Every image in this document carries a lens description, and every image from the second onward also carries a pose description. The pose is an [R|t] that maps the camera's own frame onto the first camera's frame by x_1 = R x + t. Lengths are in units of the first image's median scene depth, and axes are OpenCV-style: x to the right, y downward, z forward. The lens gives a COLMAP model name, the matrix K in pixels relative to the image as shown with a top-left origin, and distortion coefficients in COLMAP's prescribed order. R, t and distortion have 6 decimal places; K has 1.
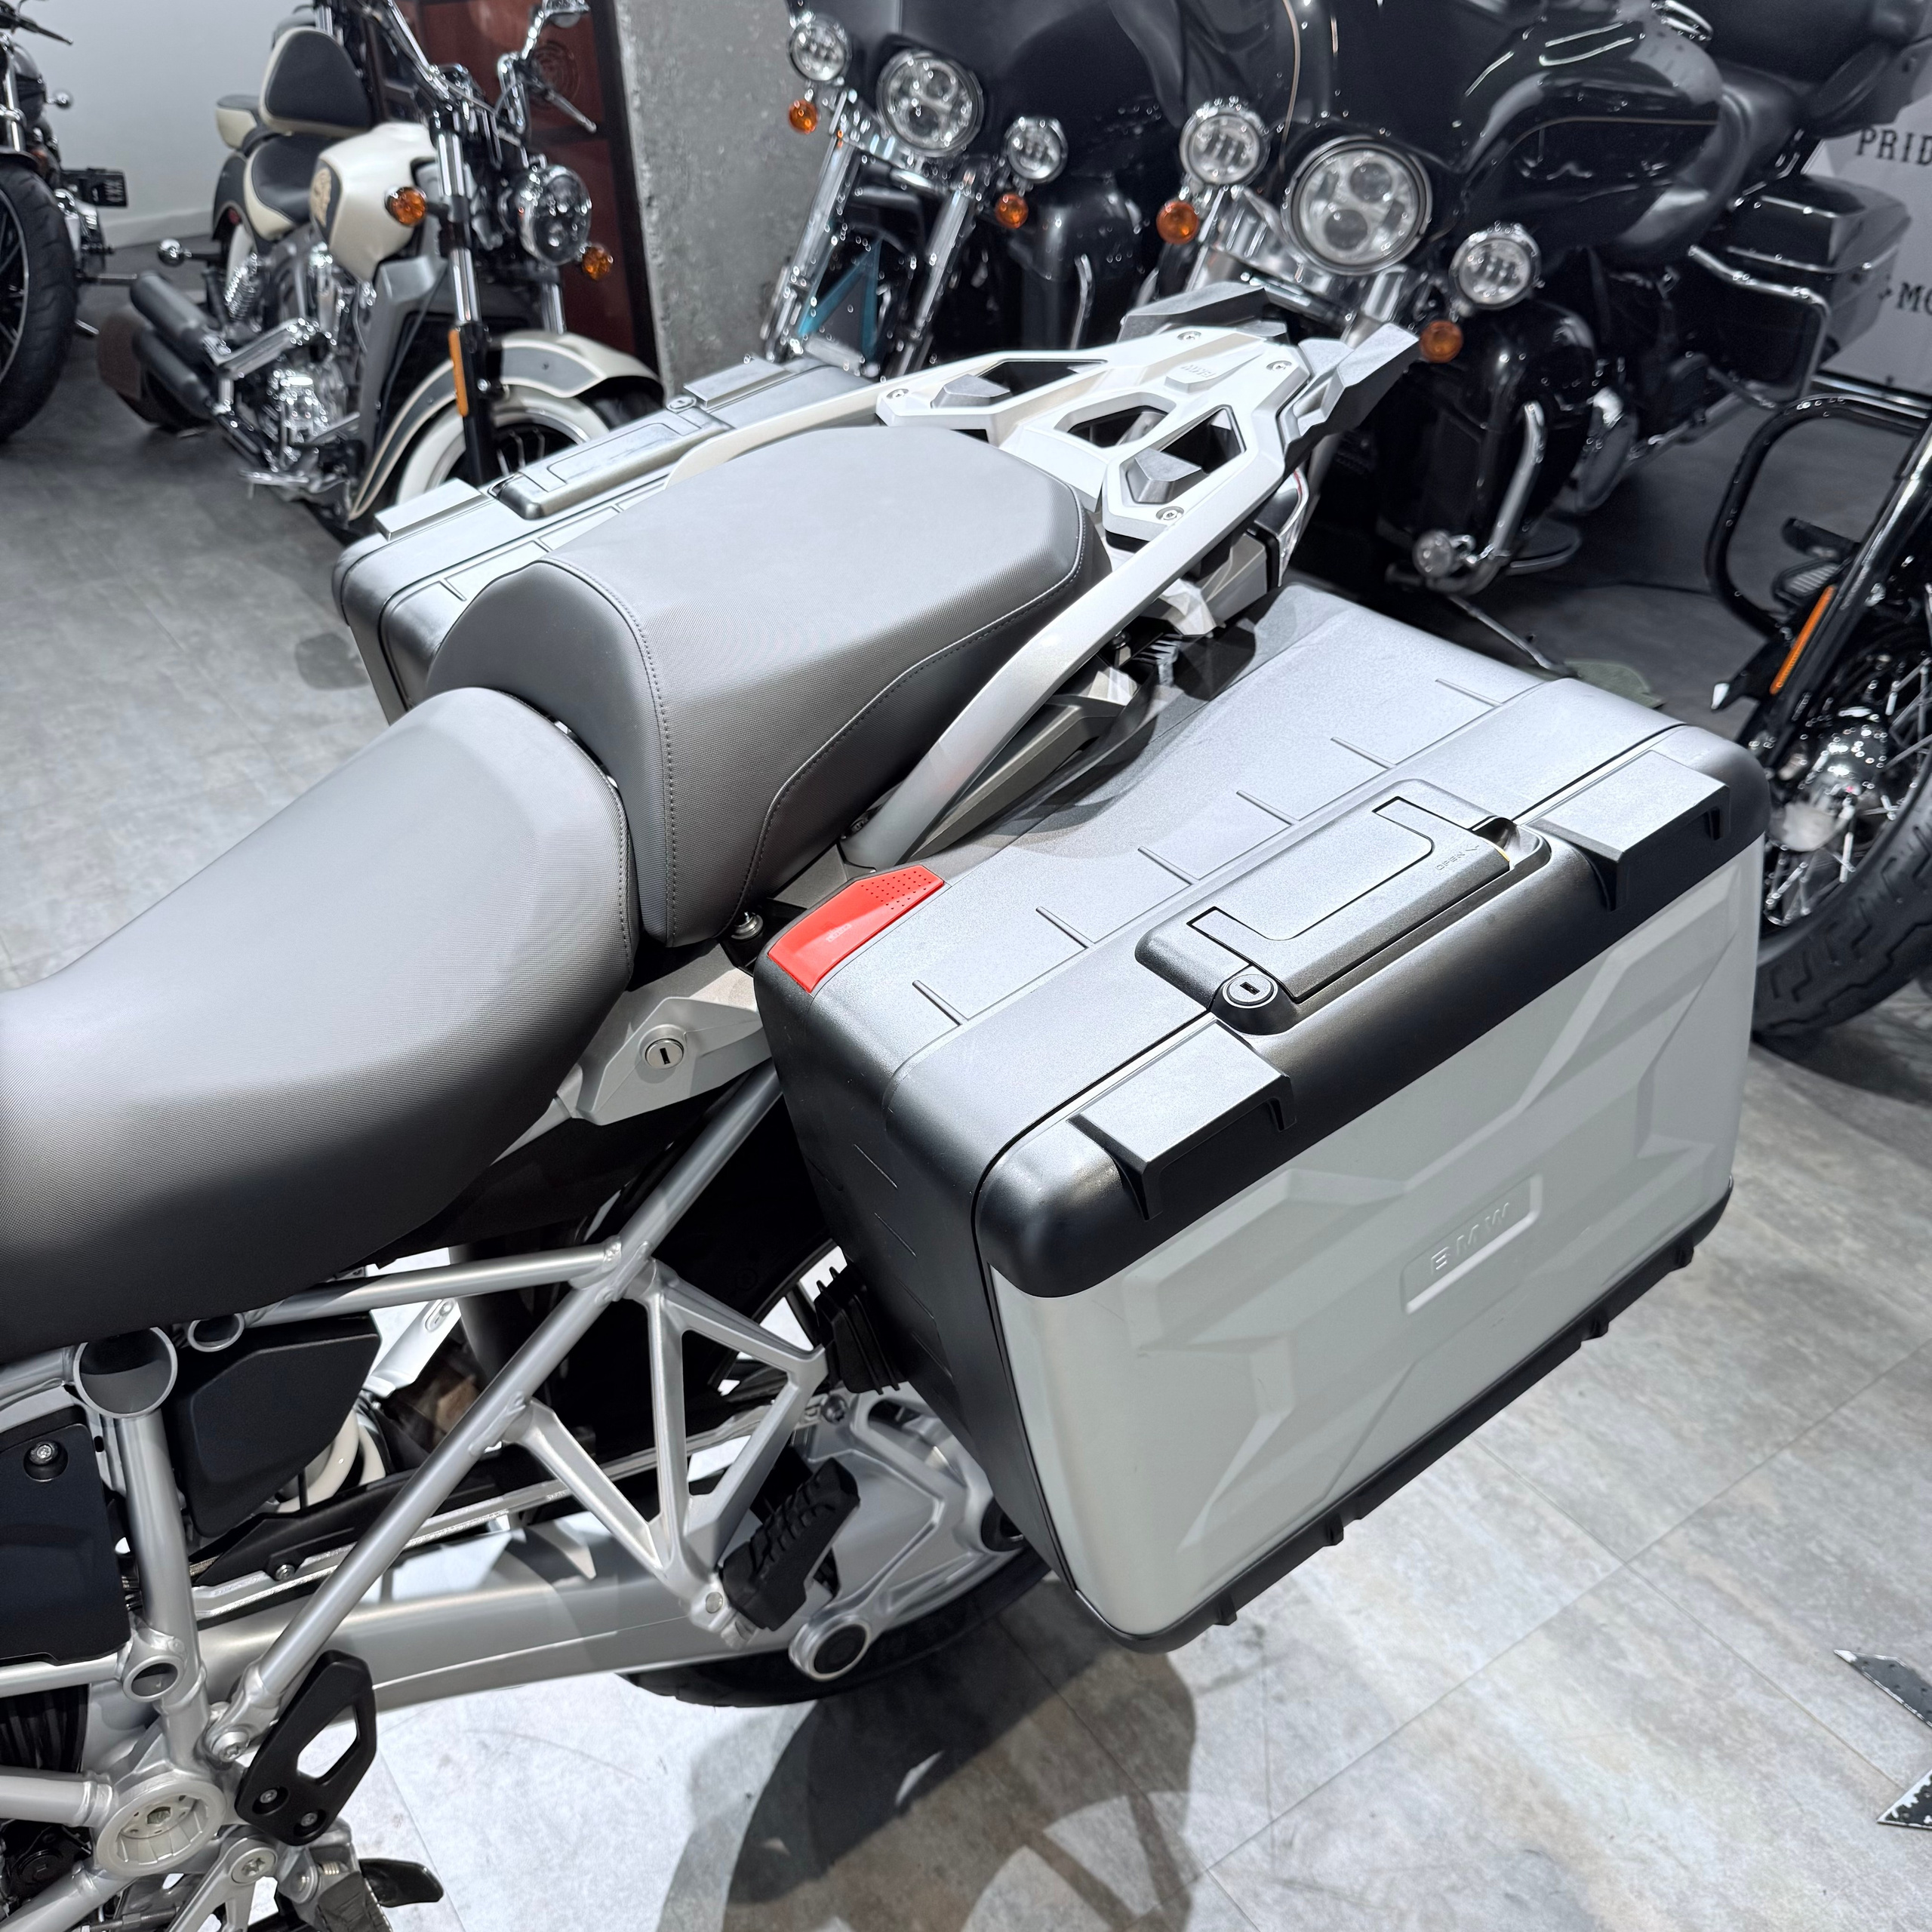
lens RADIAL K [[1859.8, 0, 966.0], [0, 1859.8, 966.0], [0, 0, 1]] dist [-0.020560, 0.011965]
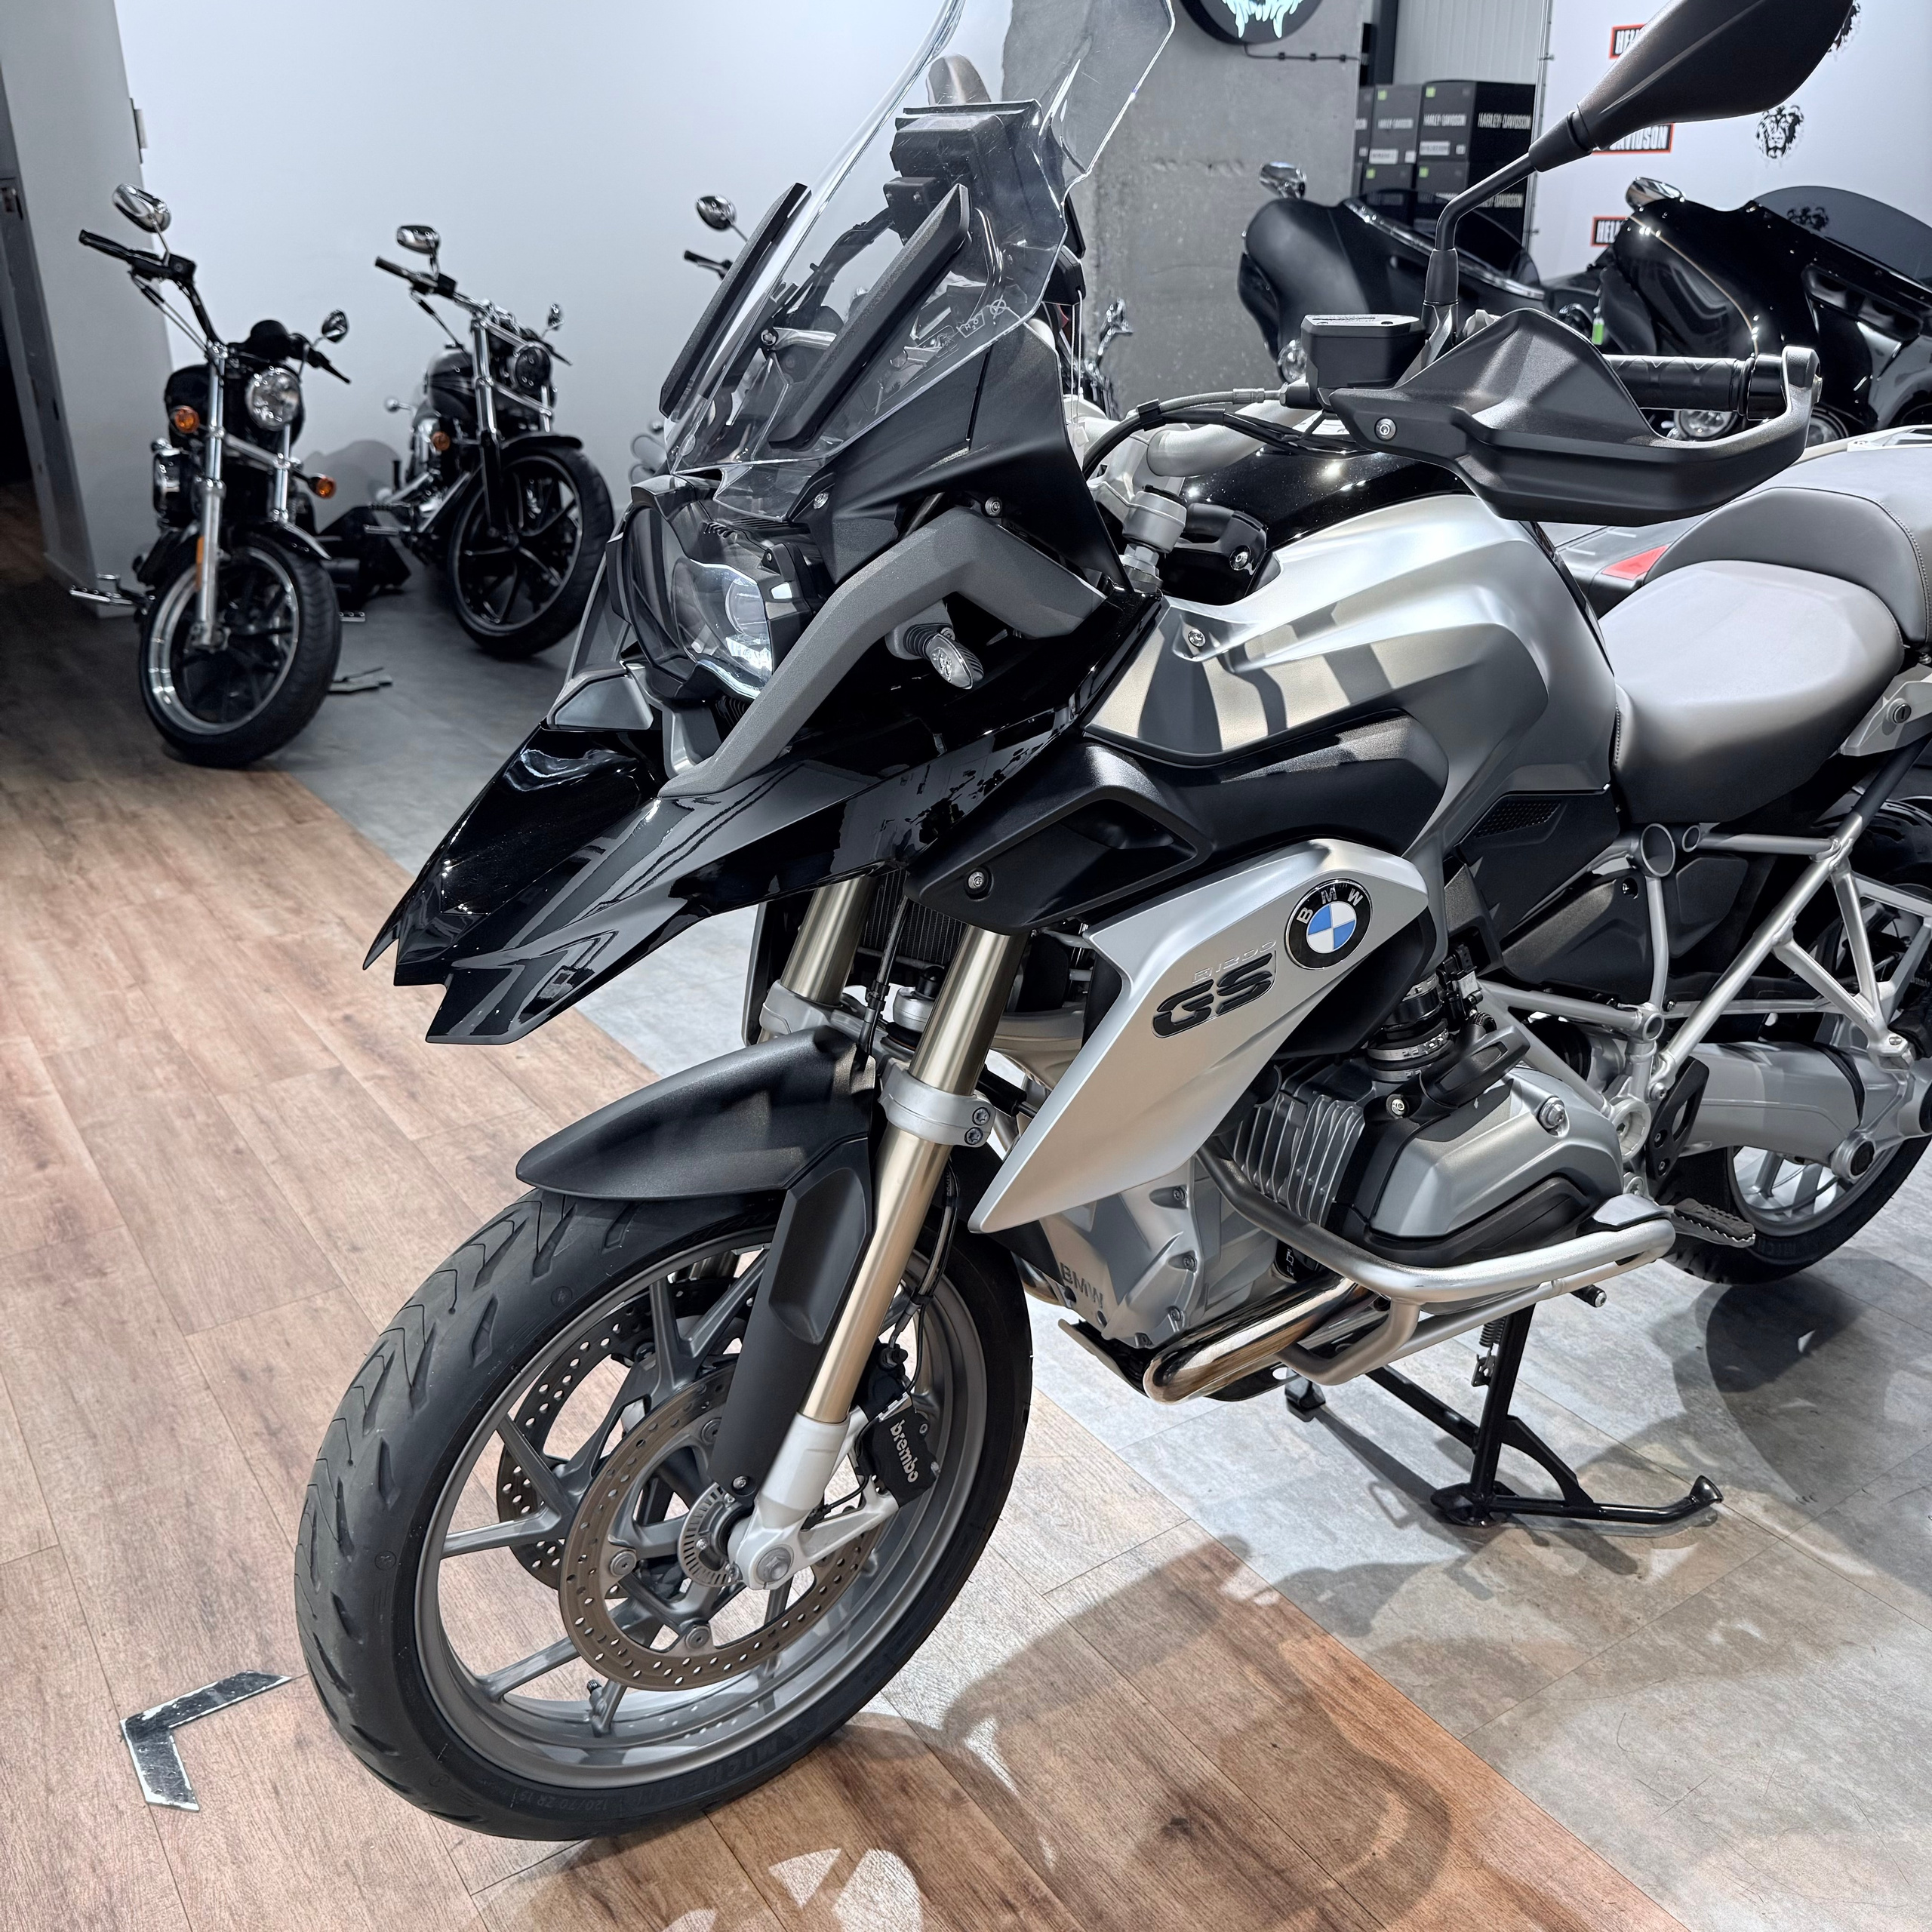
lens RADIAL K [[1801.9, 0, 966.0], [0, 1801.9, 966.0], [0, 0, 1]] dist [0.168972, -0.360057]
pose [[0.999501, 0.028462, 0.013705, -1.043209], [-0.025328, 0.981306, -0.190780, 0.625923], [-0.018879, 0.190338, 0.981537, -0.717574]]
